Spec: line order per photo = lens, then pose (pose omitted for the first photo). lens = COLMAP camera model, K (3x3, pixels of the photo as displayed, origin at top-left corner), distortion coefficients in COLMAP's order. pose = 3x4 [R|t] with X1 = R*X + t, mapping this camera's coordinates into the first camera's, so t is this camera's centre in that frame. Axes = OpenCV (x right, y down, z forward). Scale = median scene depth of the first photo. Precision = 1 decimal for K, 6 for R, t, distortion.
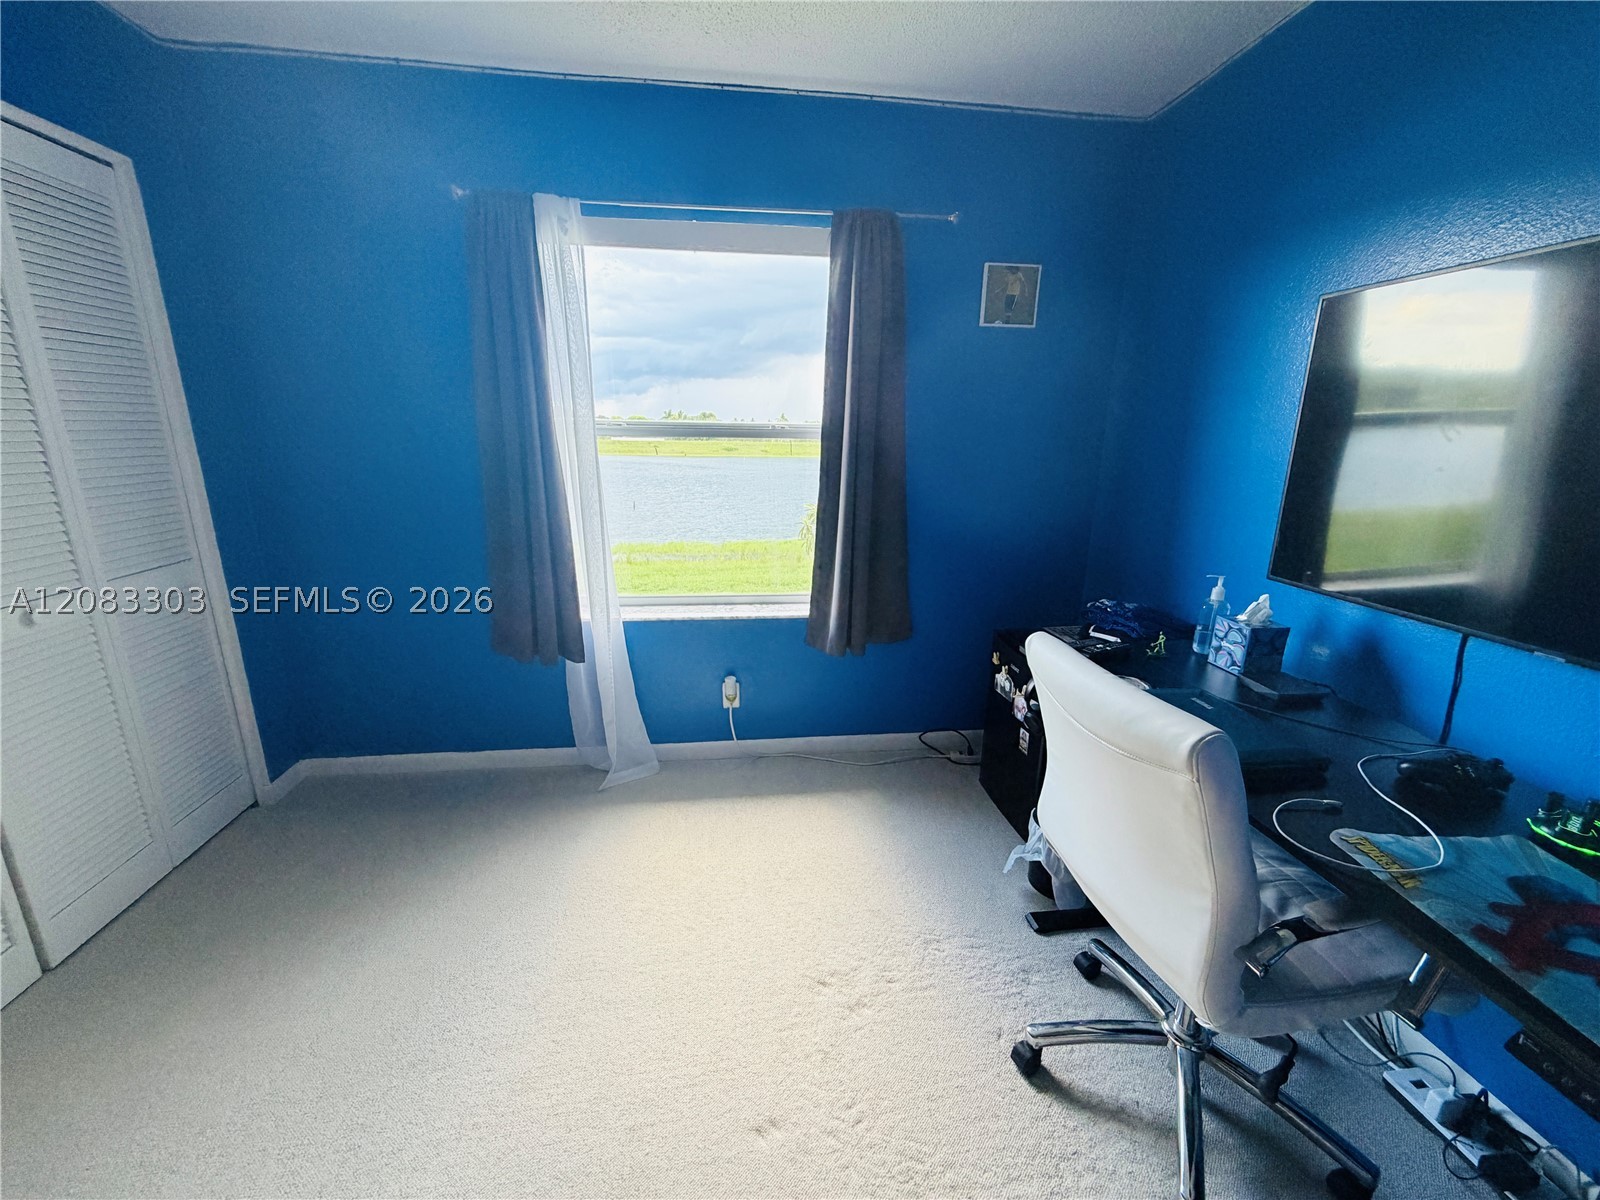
lens RADIAL K [[637.9, 0, 797.4], [0, 637.9, 597.9], [0, 0, 1]] dist [-0.001685, -0.000588]
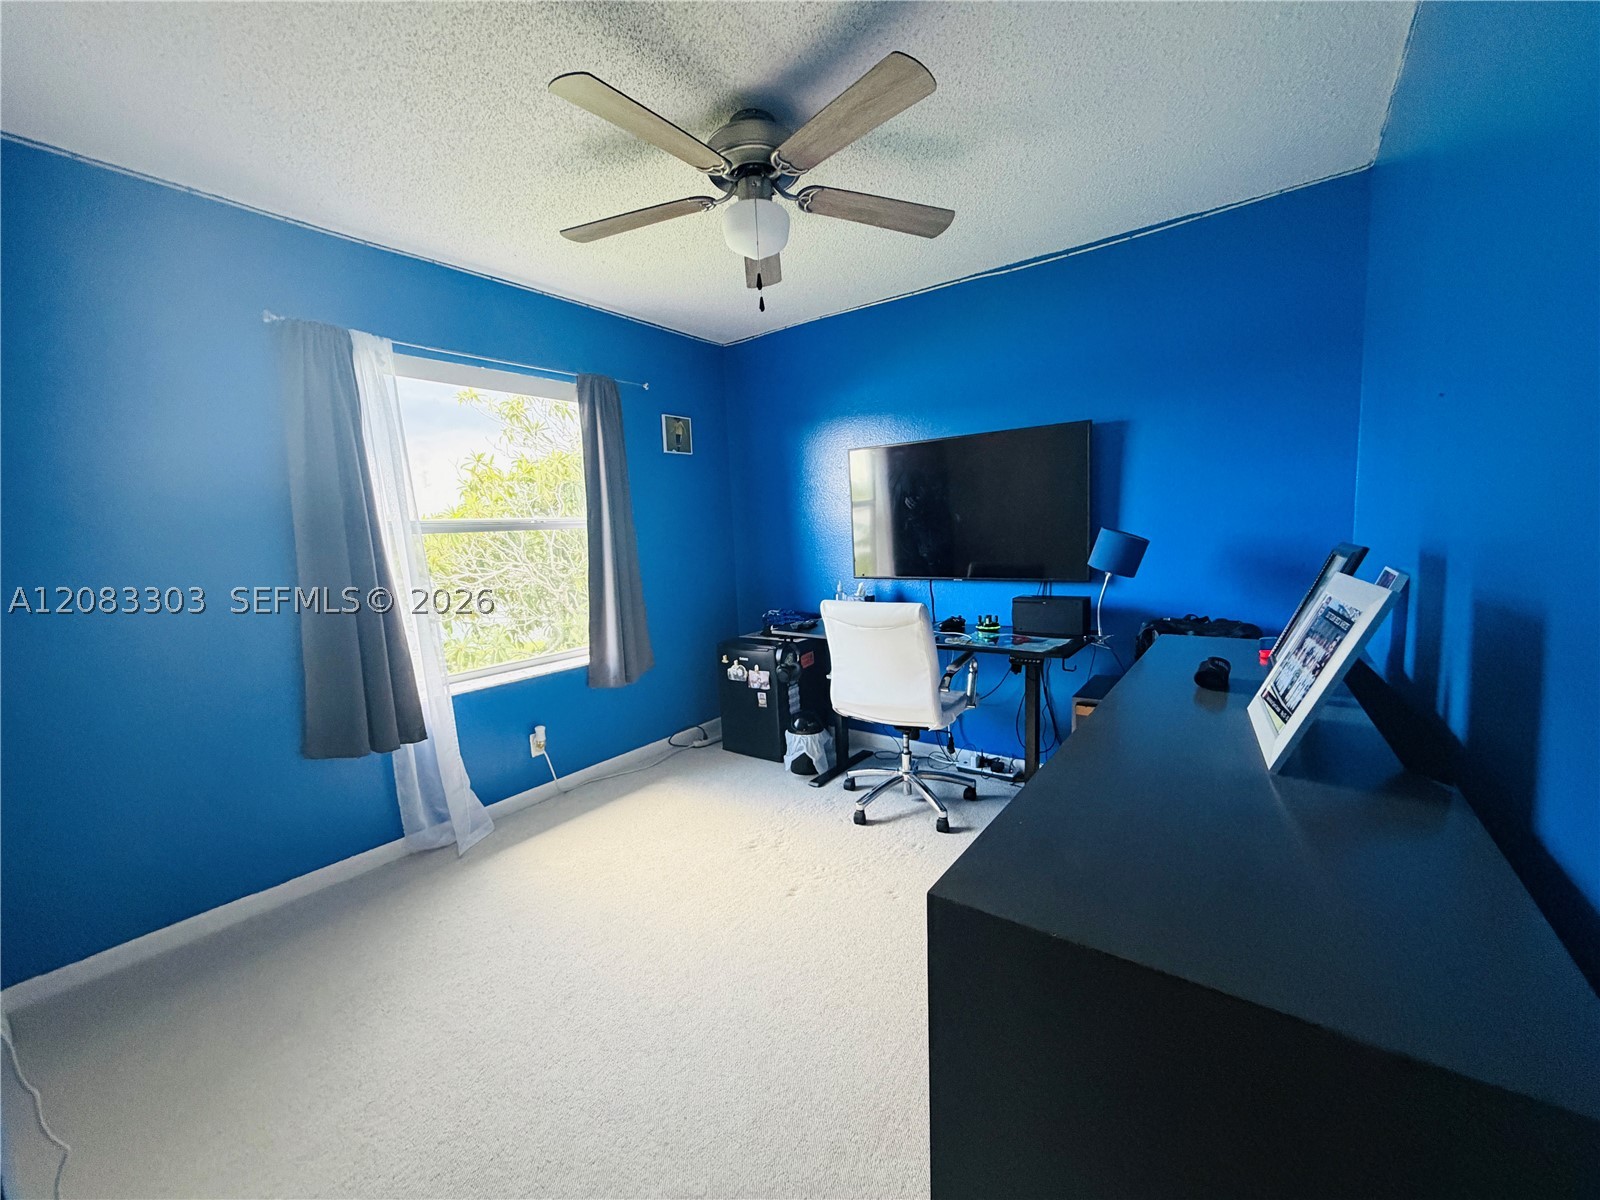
lens RADIAL K [[637.9, 0, 797.5], [0, 637.9, 600.4], [0, 0, 1]] dist [-0.001685, -0.000588]
pose [[0.683283, -0.128359, 0.718782, -0.659723], [0.237987, 0.969819, -0.053044, 0.079707], [-0.690280, 0.207305, 0.693209, -0.219227]]
